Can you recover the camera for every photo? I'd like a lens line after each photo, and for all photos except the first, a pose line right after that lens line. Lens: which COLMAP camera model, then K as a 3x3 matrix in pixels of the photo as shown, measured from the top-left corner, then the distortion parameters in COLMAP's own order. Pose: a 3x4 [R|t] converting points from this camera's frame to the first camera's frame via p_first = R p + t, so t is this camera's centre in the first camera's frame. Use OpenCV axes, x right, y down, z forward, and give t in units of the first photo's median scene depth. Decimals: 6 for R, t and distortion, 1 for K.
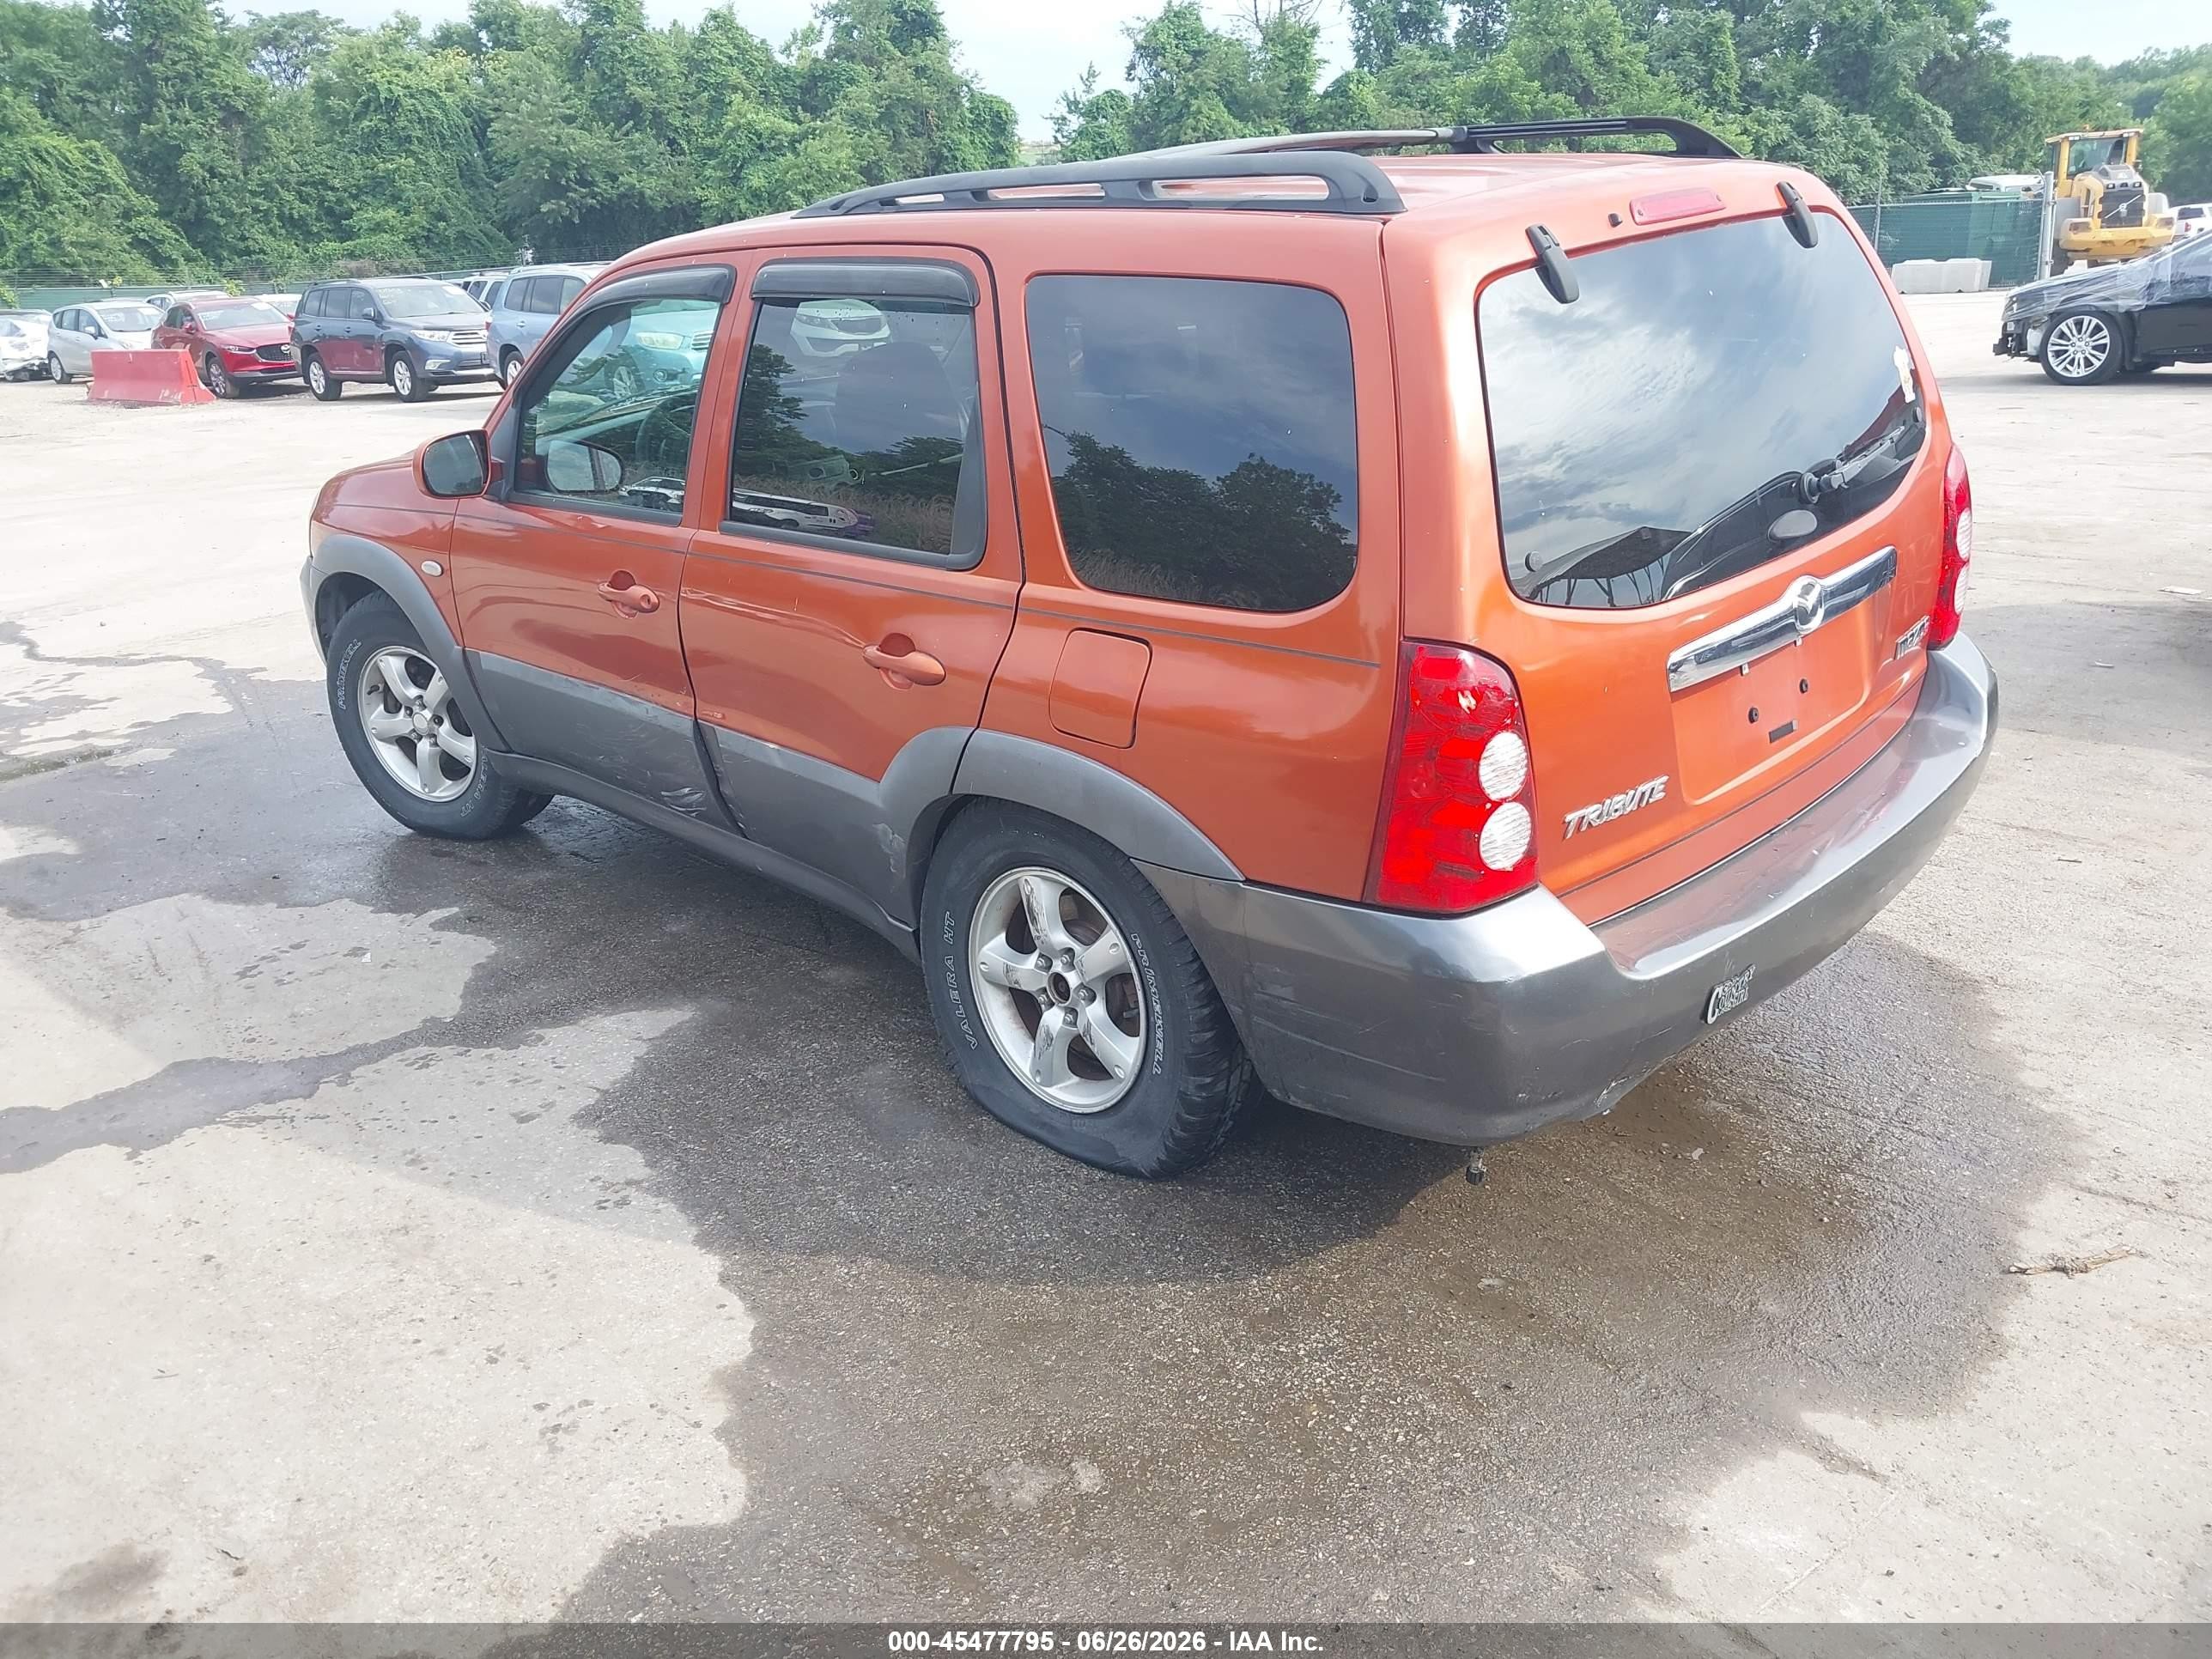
lens RADIAL K [[1744.2, 0, 1107.2], [0, 1744.2, 824.2], [0, 0, 1]] dist [0.002486, -0.002821]
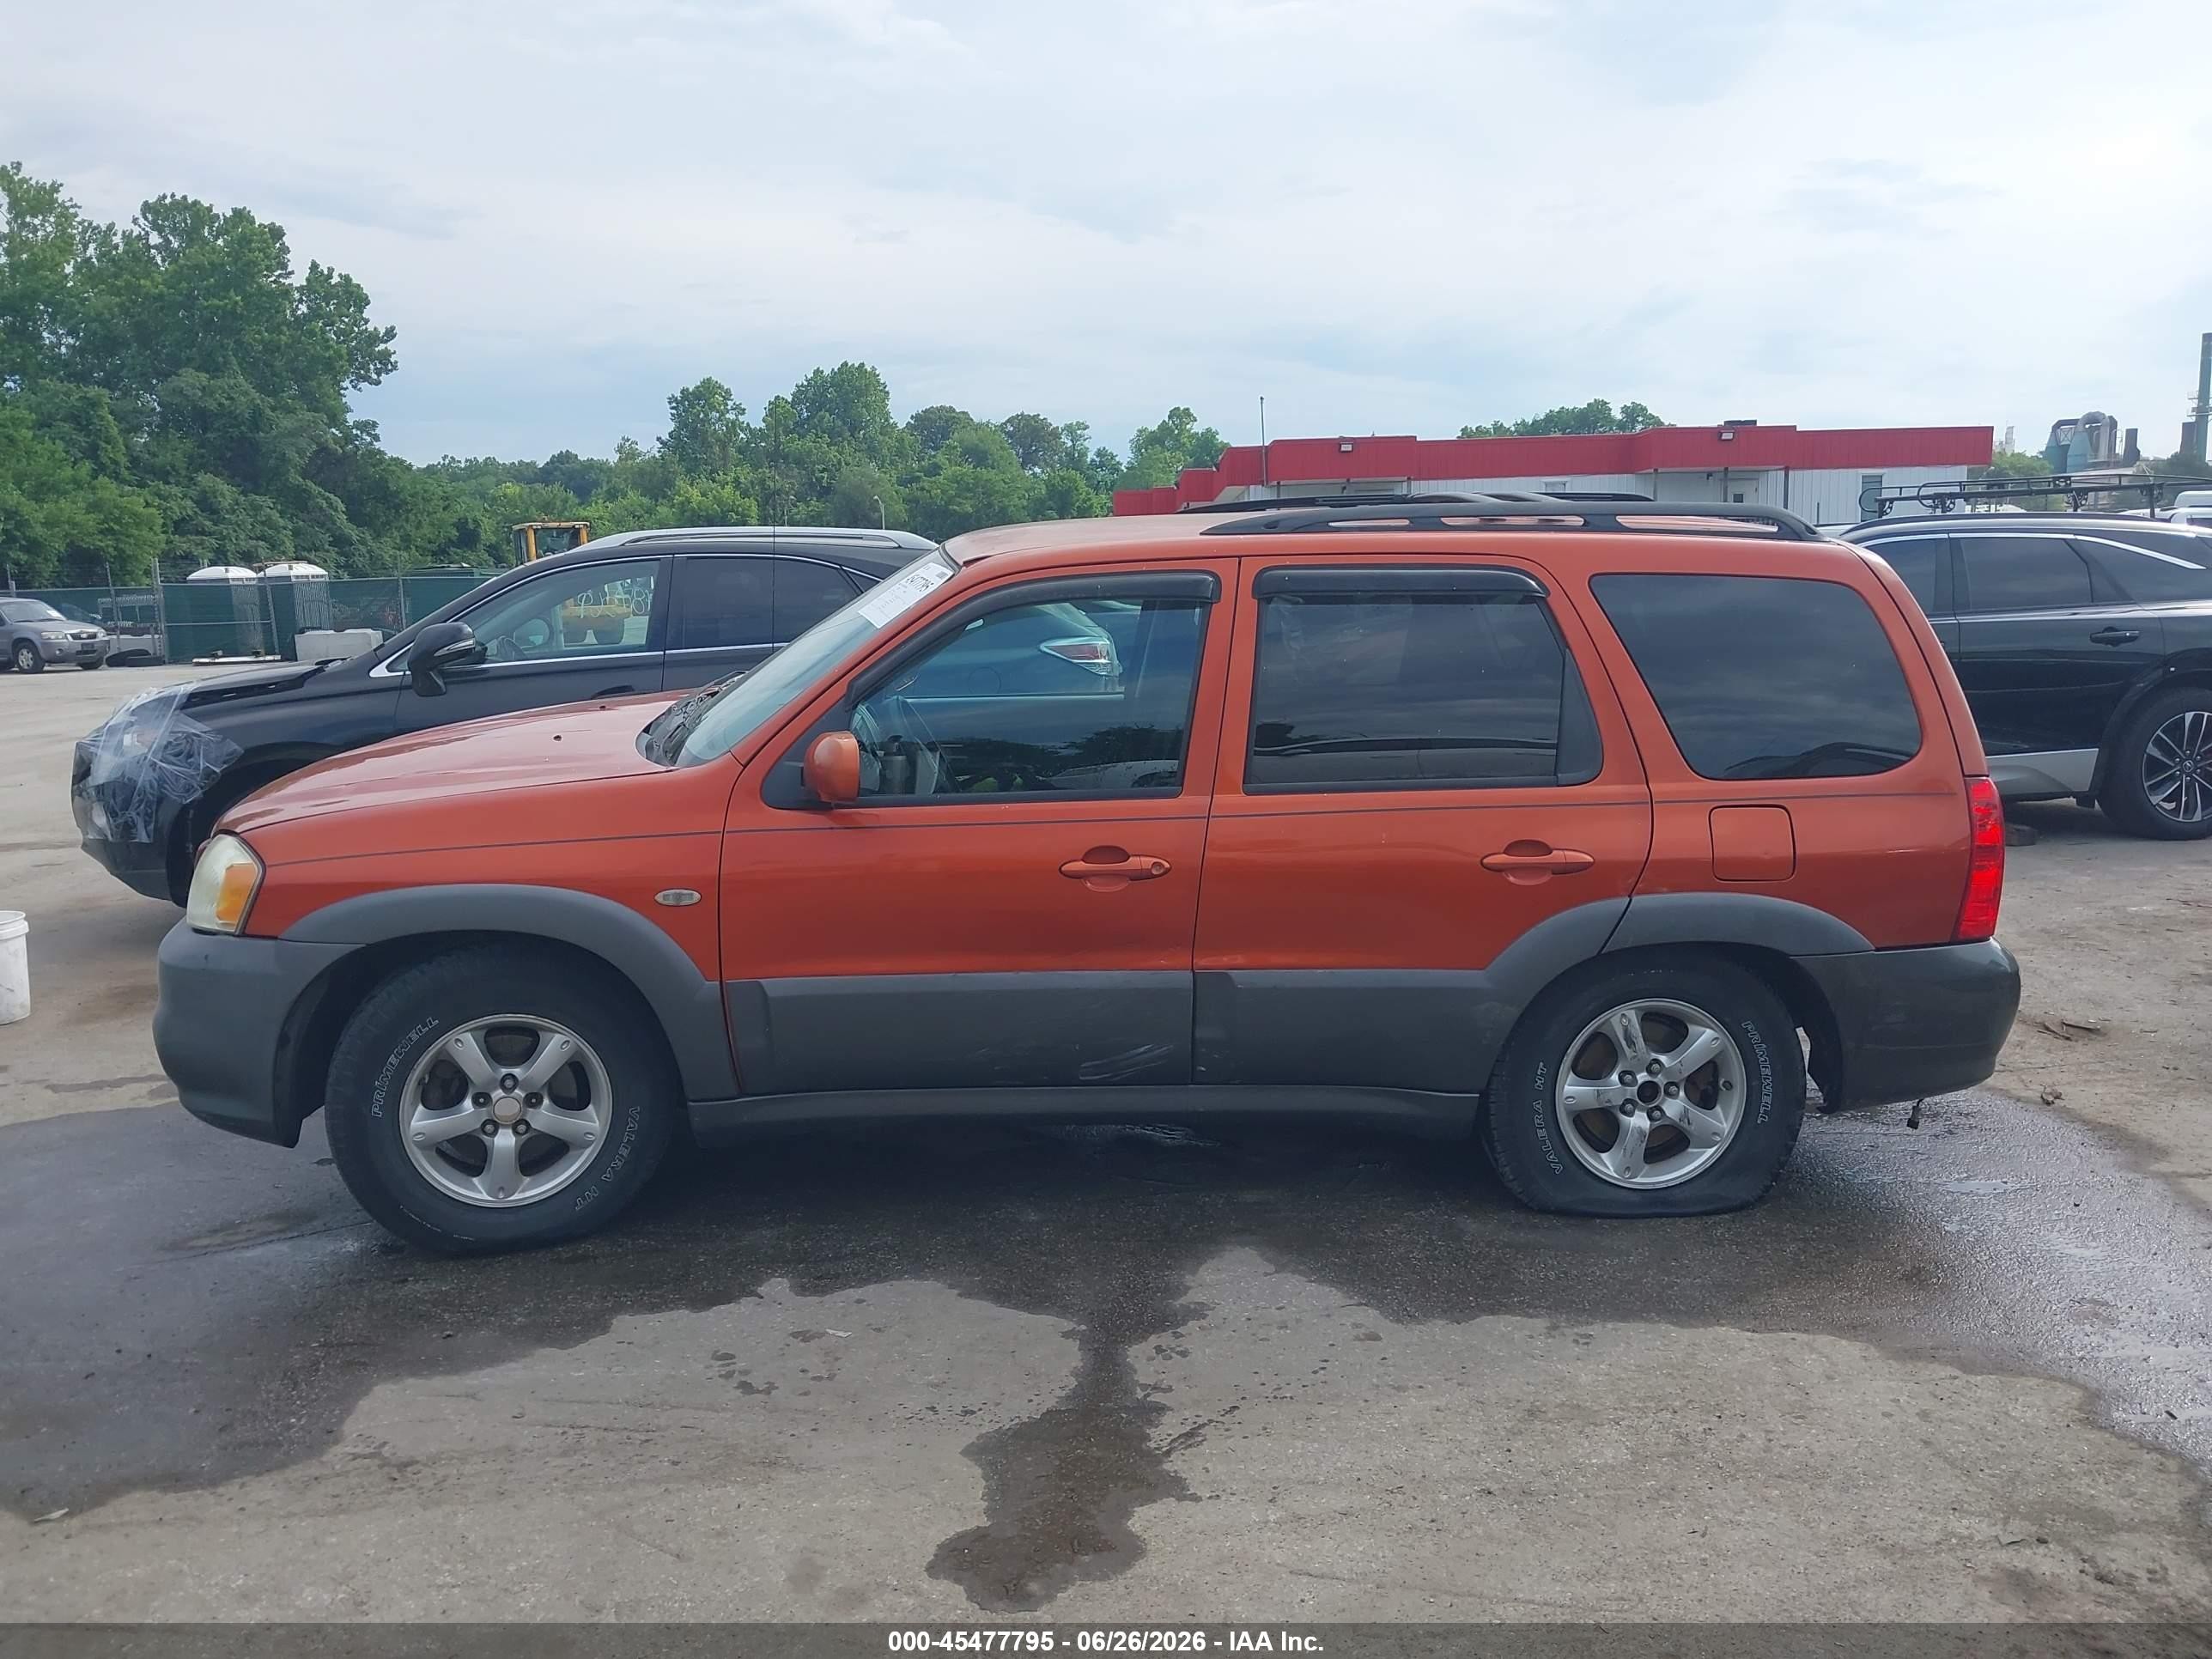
lens RADIAL K [[1744.2, 0, 1104.7], [0, 1744.2, 832.7], [0, 0, 1]] dist [0.002486, -0.002821]
pose [[0.654032, -0.083560, 0.751837, -0.935326], [0.230250, 0.968712, -0.092633, -0.050267], [-0.720574, 0.233696, 0.652809, 0.282935]]
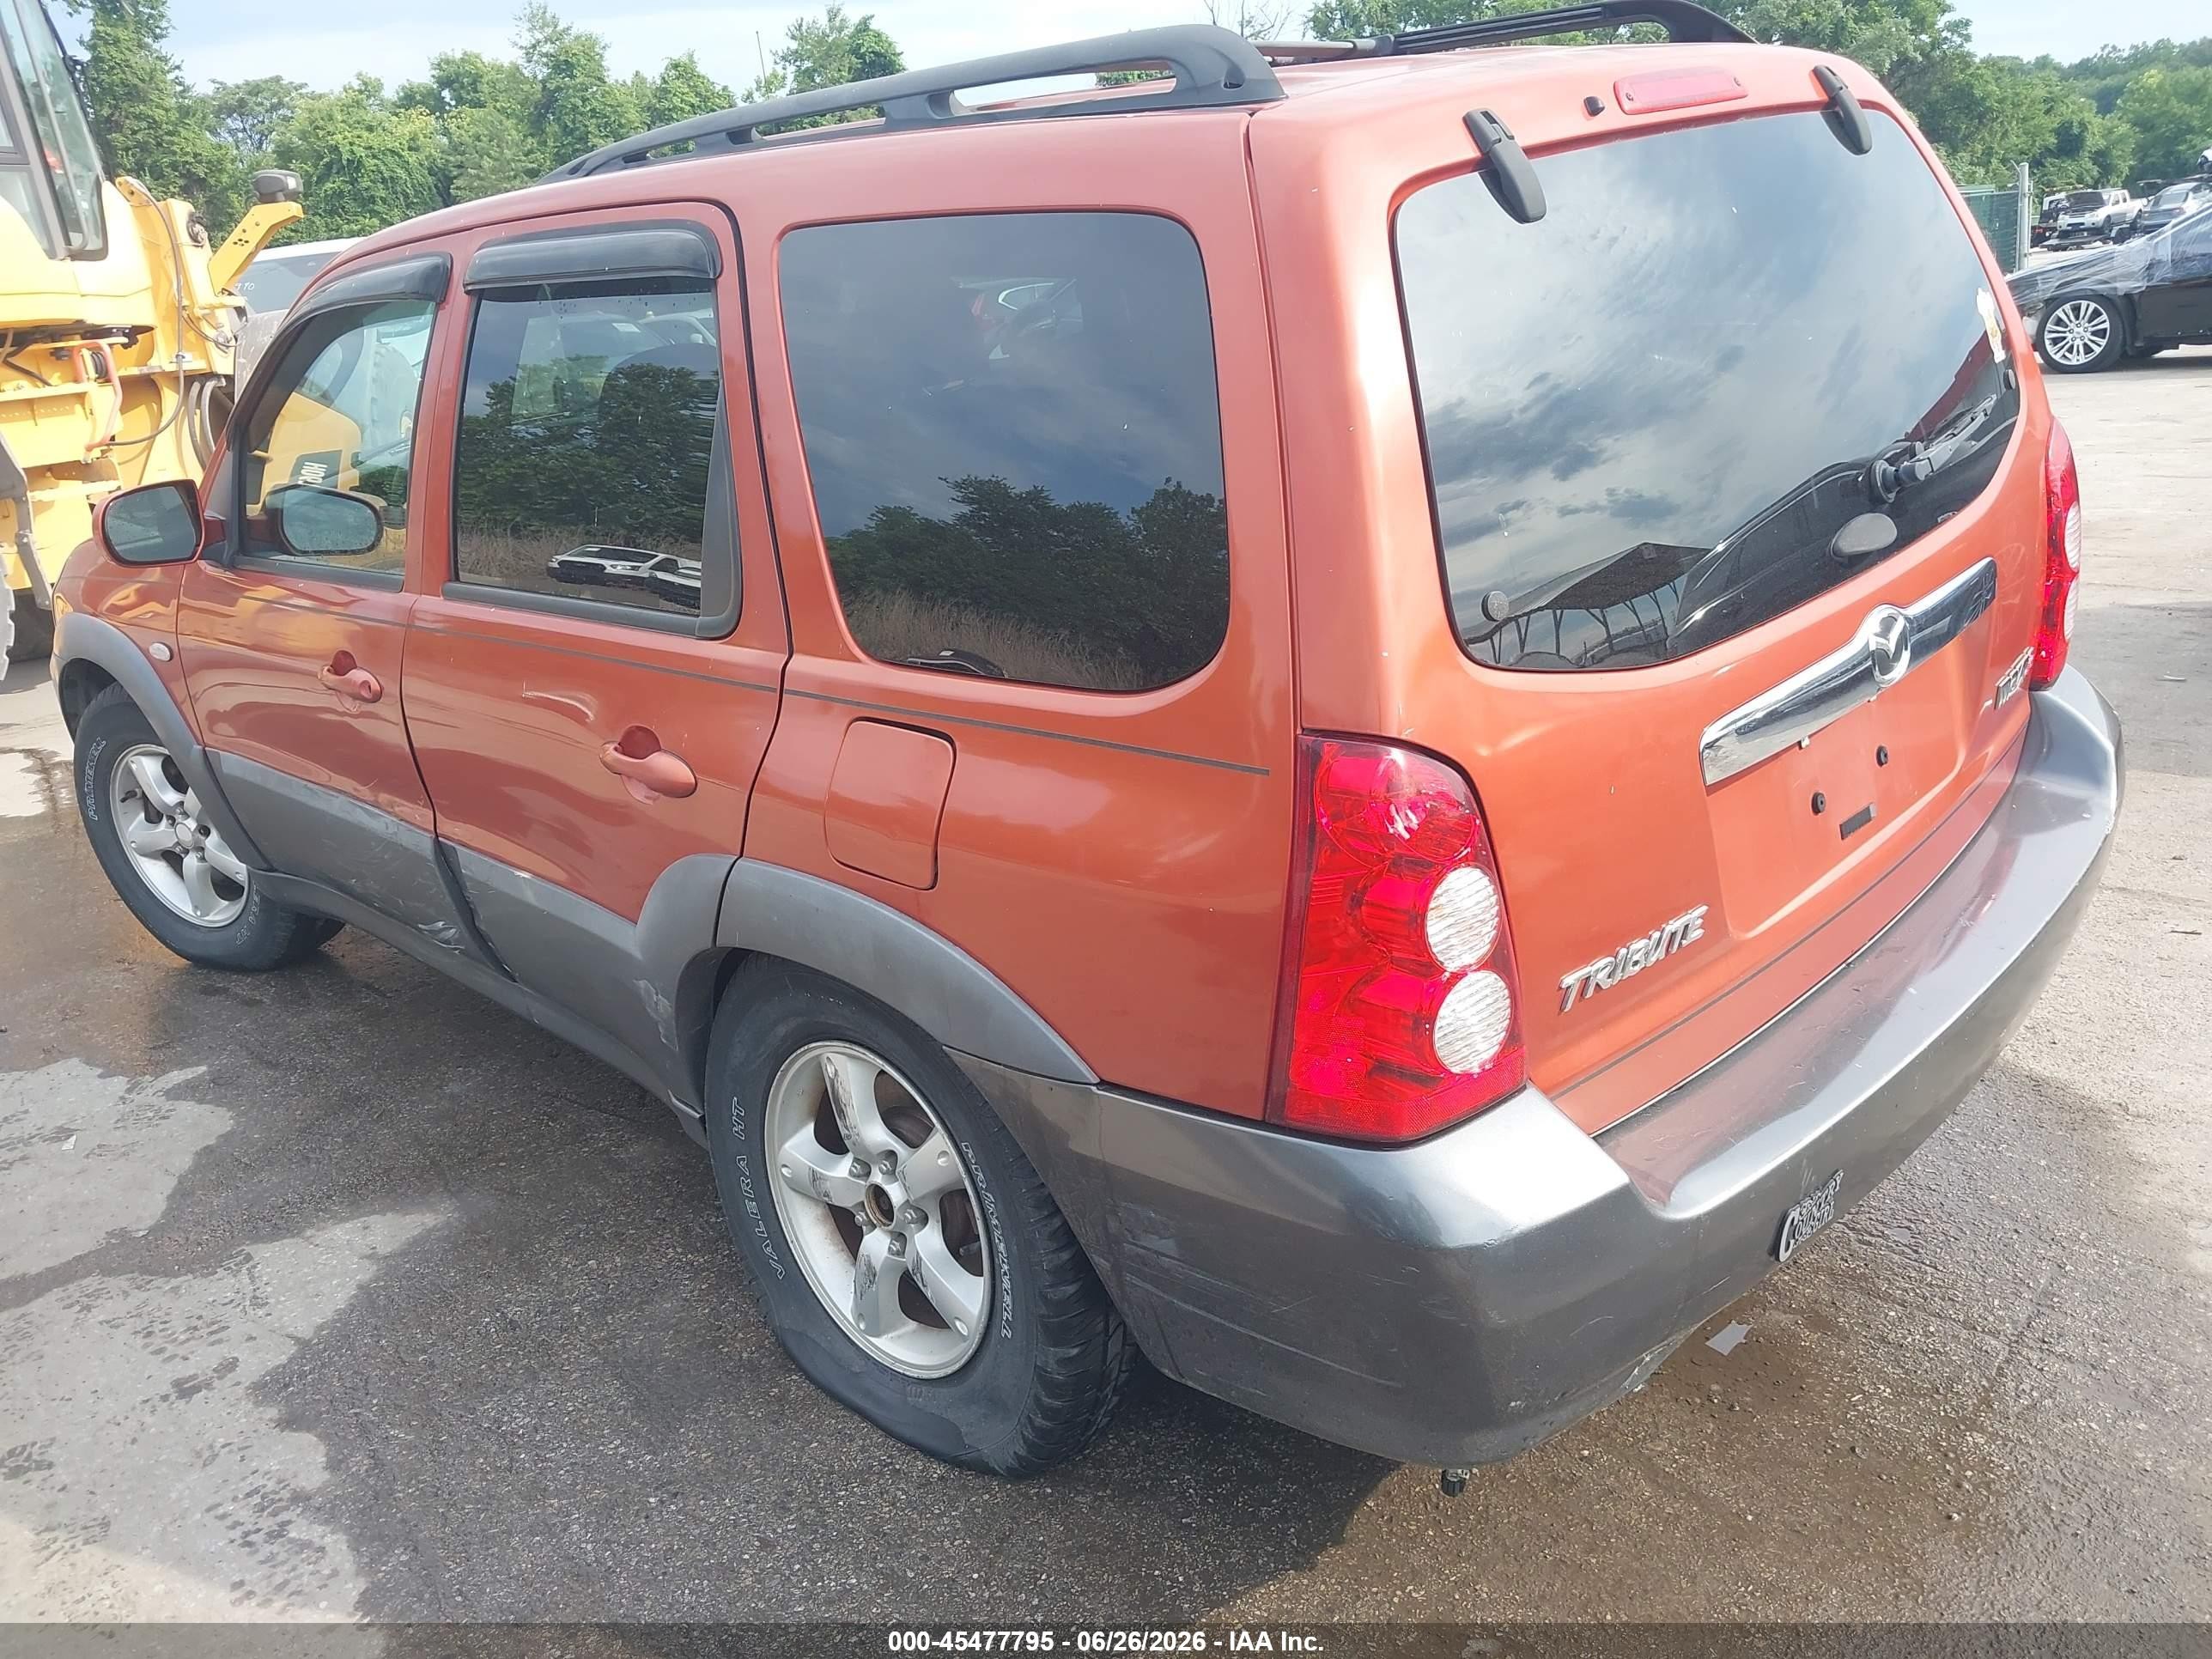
lens RADIAL K [[1744.2, 0, 1103.5], [0, 1744.2, 825.1], [0, 0, 1]] dist [0.002486, -0.002821]
pose [[0.999220, -0.039482, 0.000116, 0.052854], [0.039478, 0.999070, -0.017348, -0.035462], [0.000569, 0.017339, 0.999850, 0.194106]]
